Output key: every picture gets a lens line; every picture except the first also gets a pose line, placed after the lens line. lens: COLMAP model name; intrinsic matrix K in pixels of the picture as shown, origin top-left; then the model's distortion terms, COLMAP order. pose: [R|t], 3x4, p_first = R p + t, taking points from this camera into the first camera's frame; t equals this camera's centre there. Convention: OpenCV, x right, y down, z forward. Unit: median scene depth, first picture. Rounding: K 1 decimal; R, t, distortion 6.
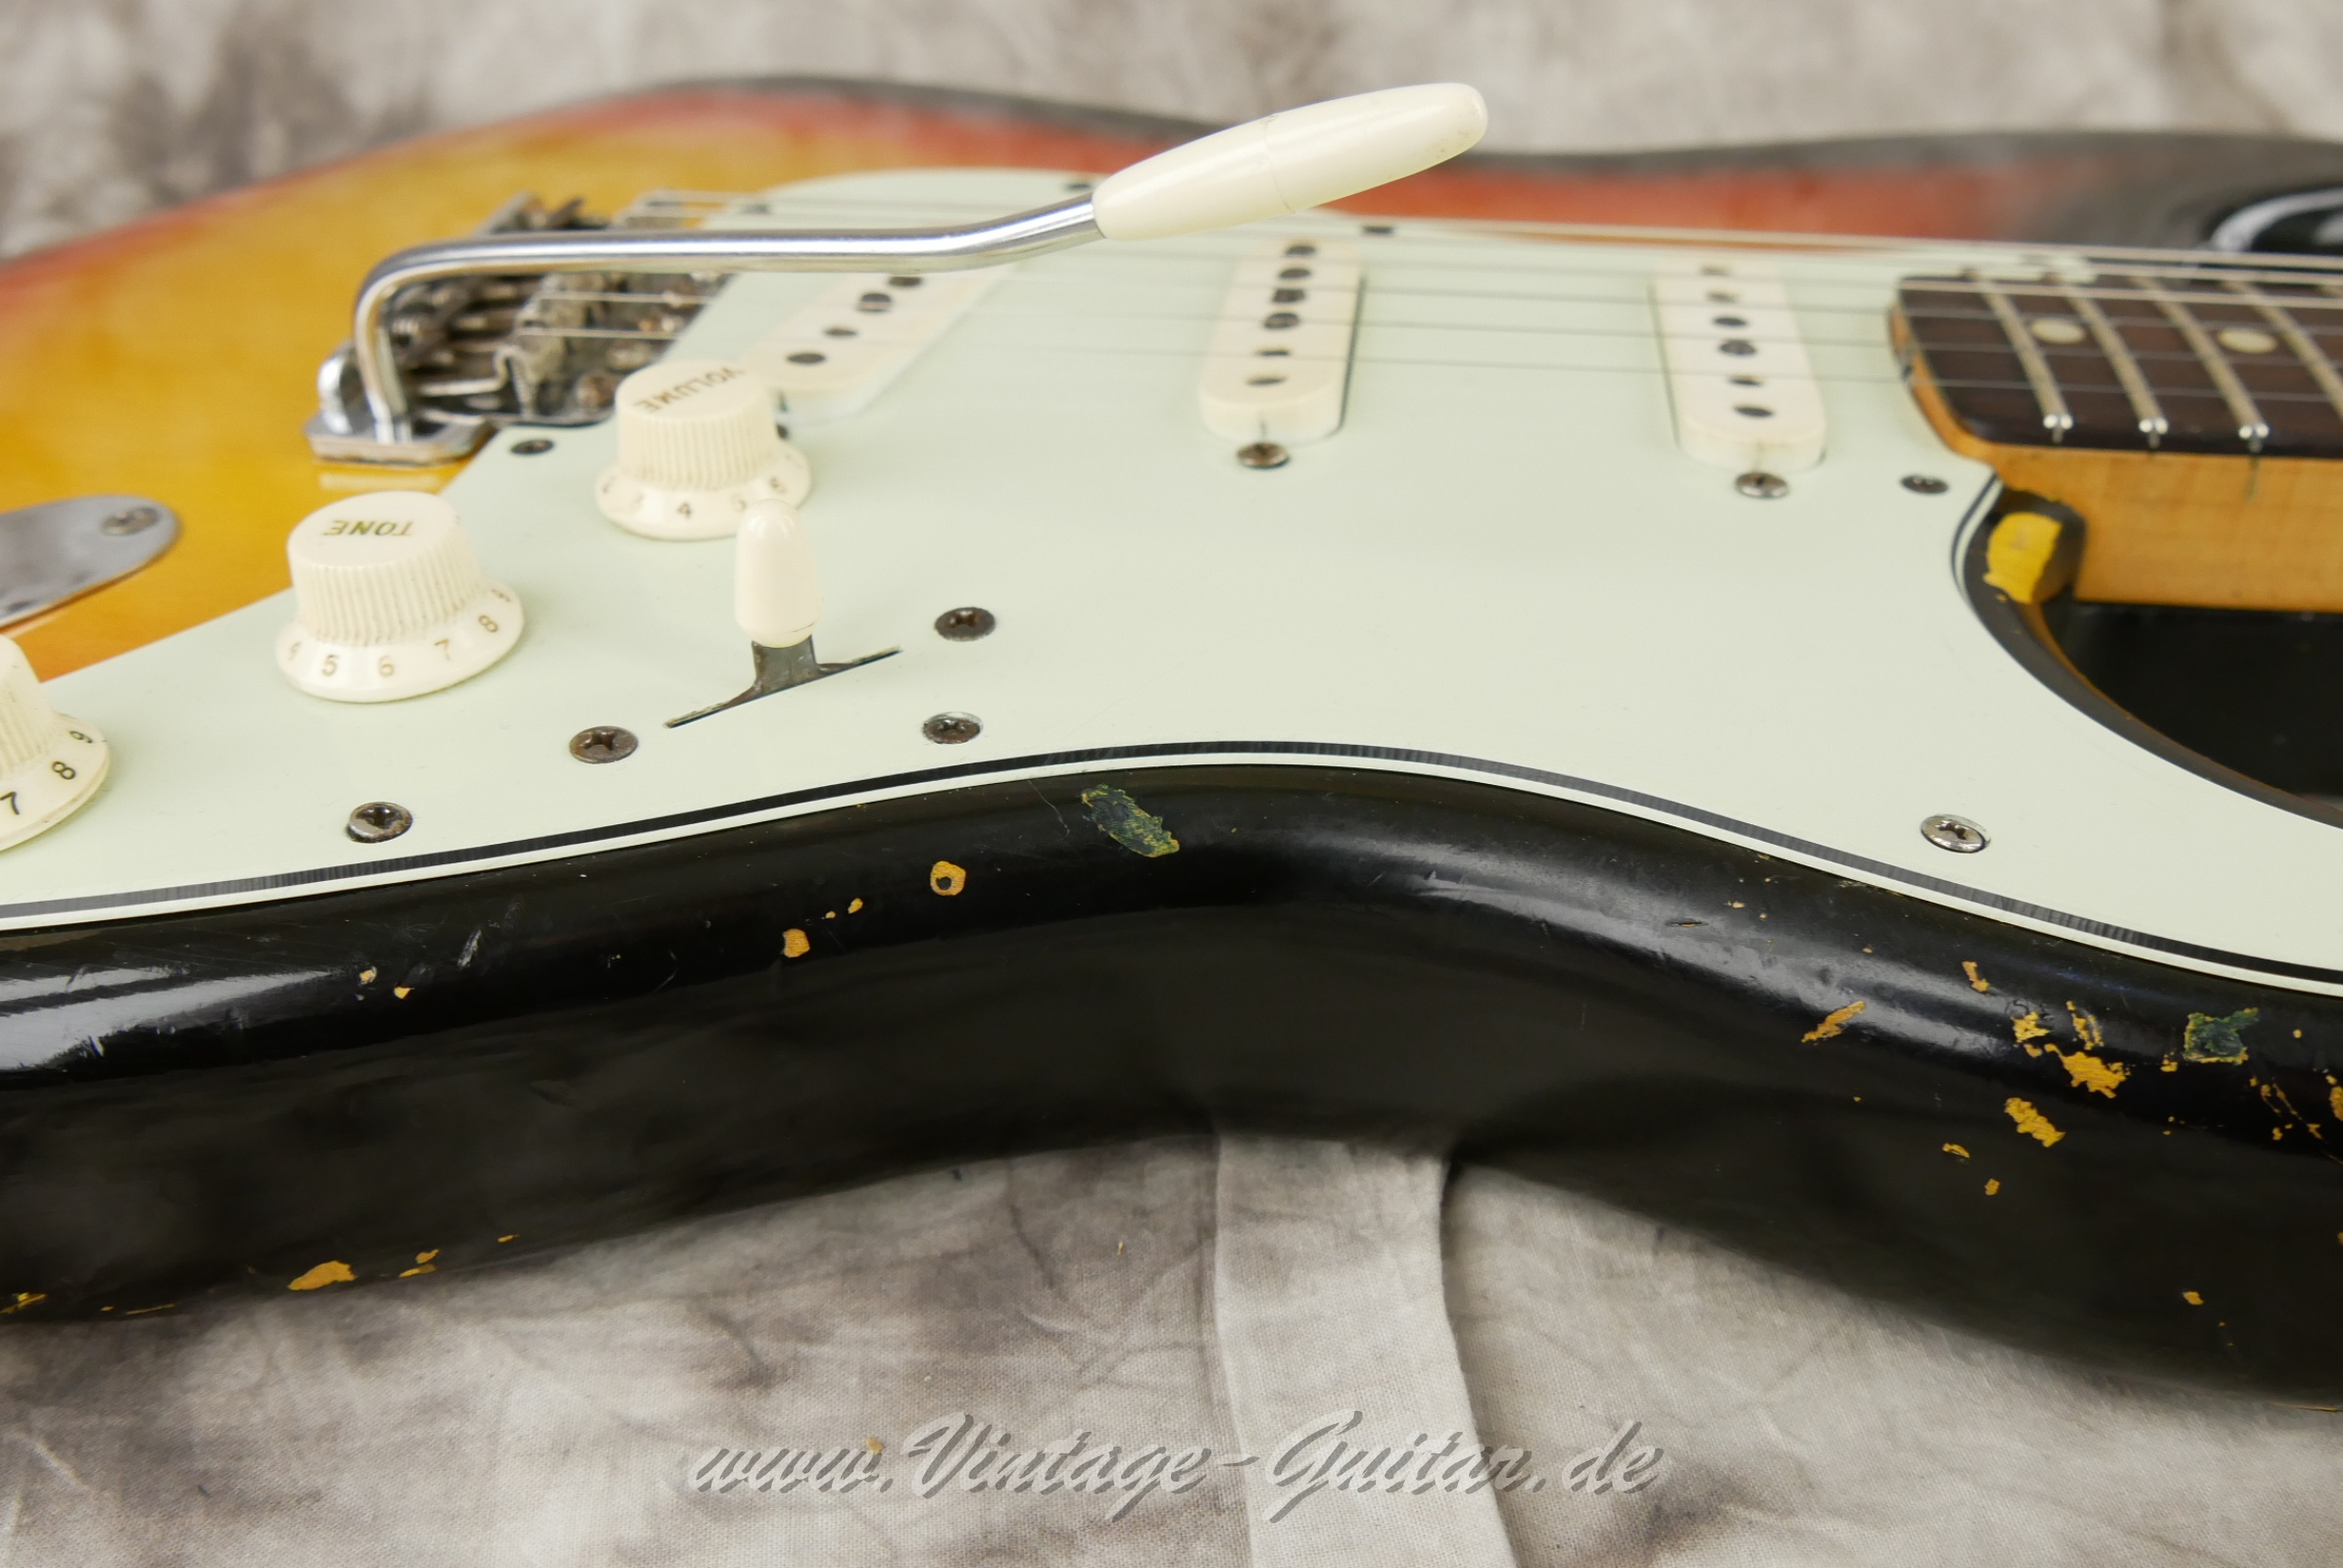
lens RADIAL K [[2042.5, 0, 1171.5], [0, 2042.5, 784.0], [0, 0, 1]] dist [-0.065693, 0.046705]
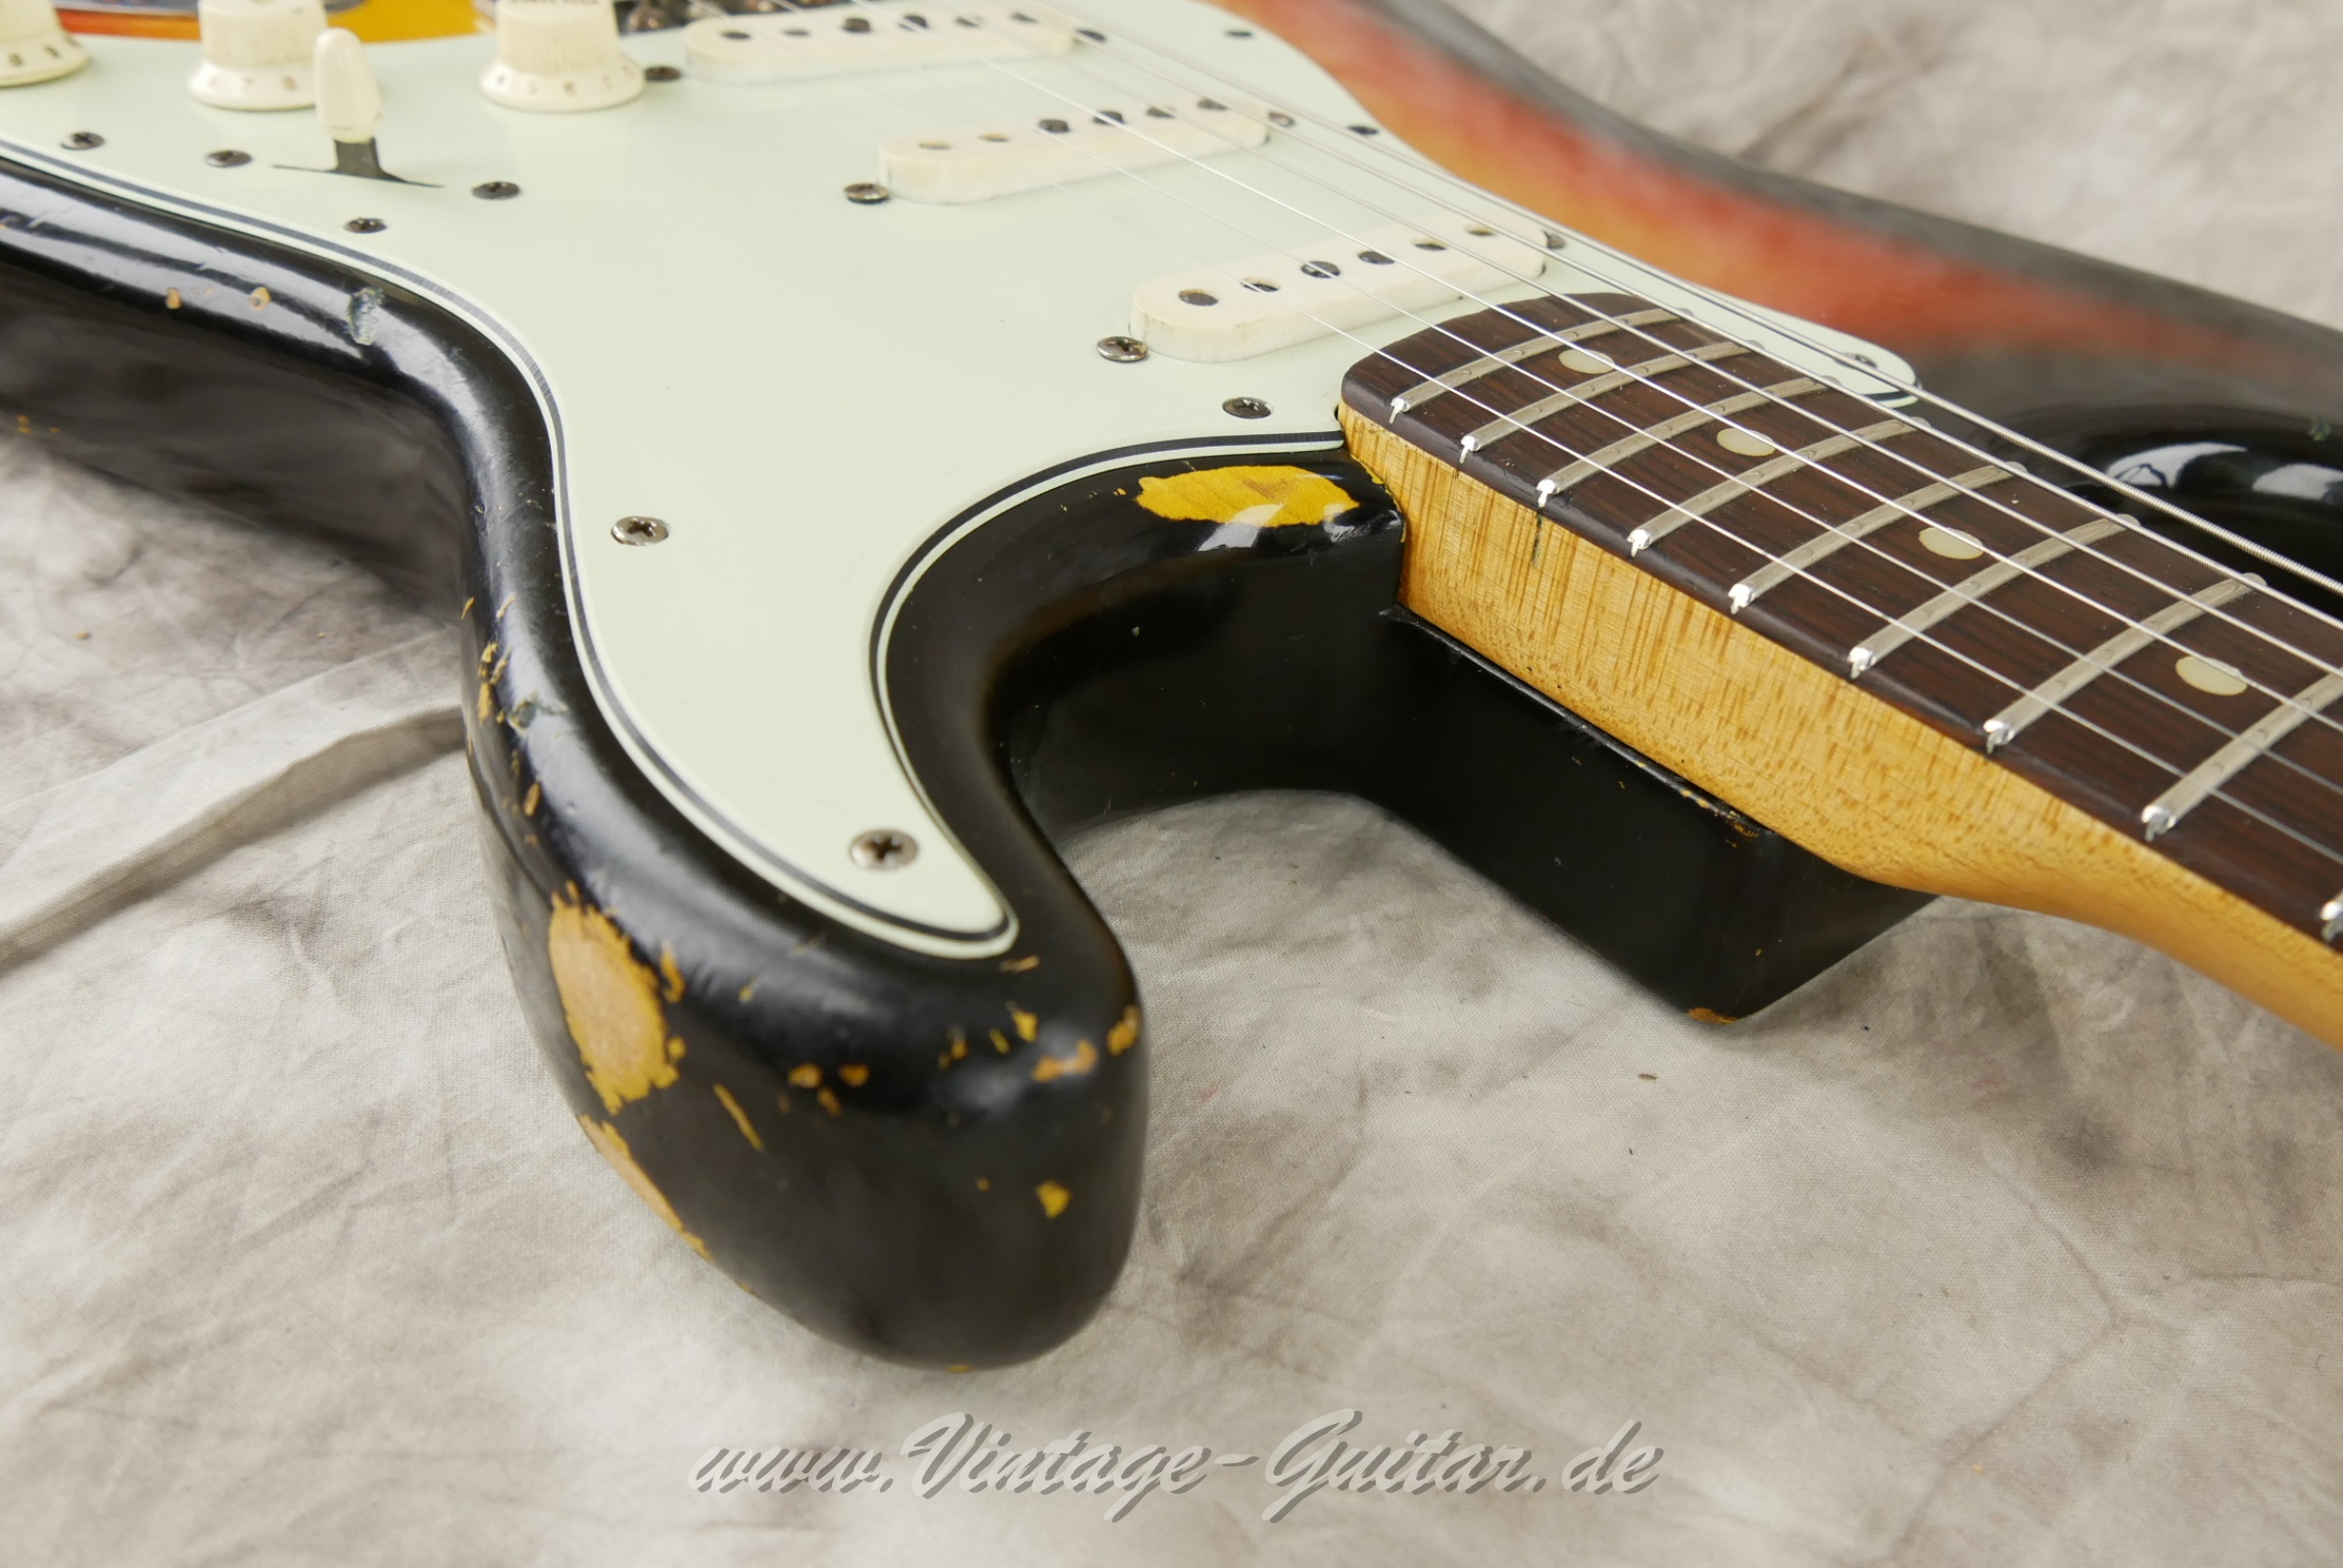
lens RADIAL K [[2131.3, 0, 1171.5], [0, 2131.3, 784.0], [0, 0, 1]] dist [-0.058572, 0.067207]
pose [[0.701336, 0.446904, -0.555342, 1.225303], [-0.449439, 0.881932, 0.142131, -0.140424], [0.553293, 0.149911, 0.819386, 0.191362]]
